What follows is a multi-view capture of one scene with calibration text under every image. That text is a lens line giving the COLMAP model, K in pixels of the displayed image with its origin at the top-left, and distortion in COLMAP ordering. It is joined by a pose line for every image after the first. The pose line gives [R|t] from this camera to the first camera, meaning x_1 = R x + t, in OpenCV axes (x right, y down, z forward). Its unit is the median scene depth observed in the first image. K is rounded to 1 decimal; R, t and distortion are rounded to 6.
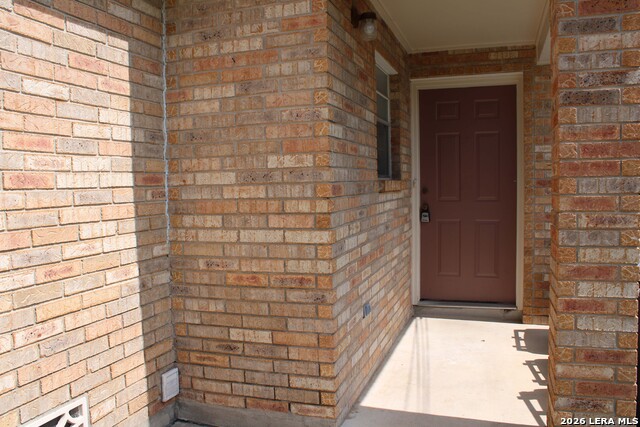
lens RADIAL K [[530.0, 0, 318.1], [0, 530.0, 212.9], [0, 0, 1]] dist [-0.153834, 0.122172]
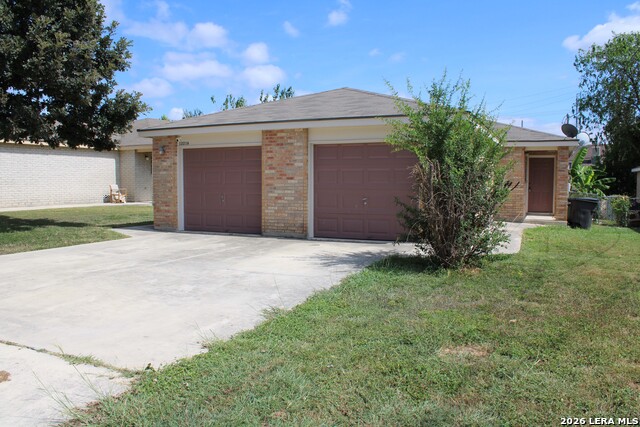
lens RADIAL K [[530.0, 0, 321.8], [0, 530.0, 212.8], [0, 0, 1]] dist [-0.153834, 0.122172]
pose [[0.996492, 0.029918, -0.078155, -1.906883], [-0.029344, 0.999533, 0.008492, 0.348825], [0.078372, -0.006169, 0.996905, -5.489342]]
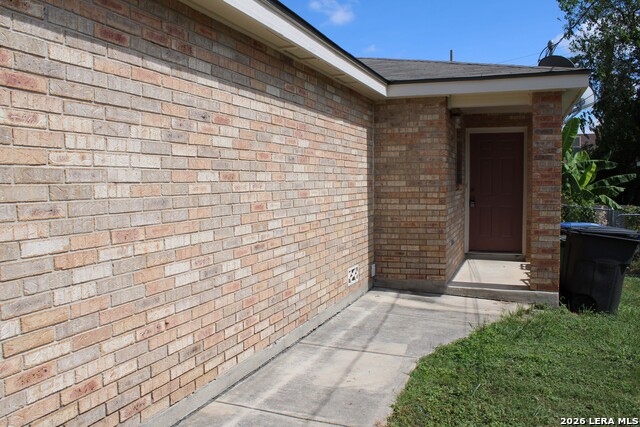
lens RADIAL K [[530.0, 0, 321.4], [0, 530.0, 214.0], [0, 0, 1]] dist [-0.153834, 0.122172]
pose [[0.999433, 0.013057, -0.031028, -0.476650], [-0.012824, 0.999888, 0.007702, 0.063460], [0.031125, -0.007300, 0.999489, -1.499330]]
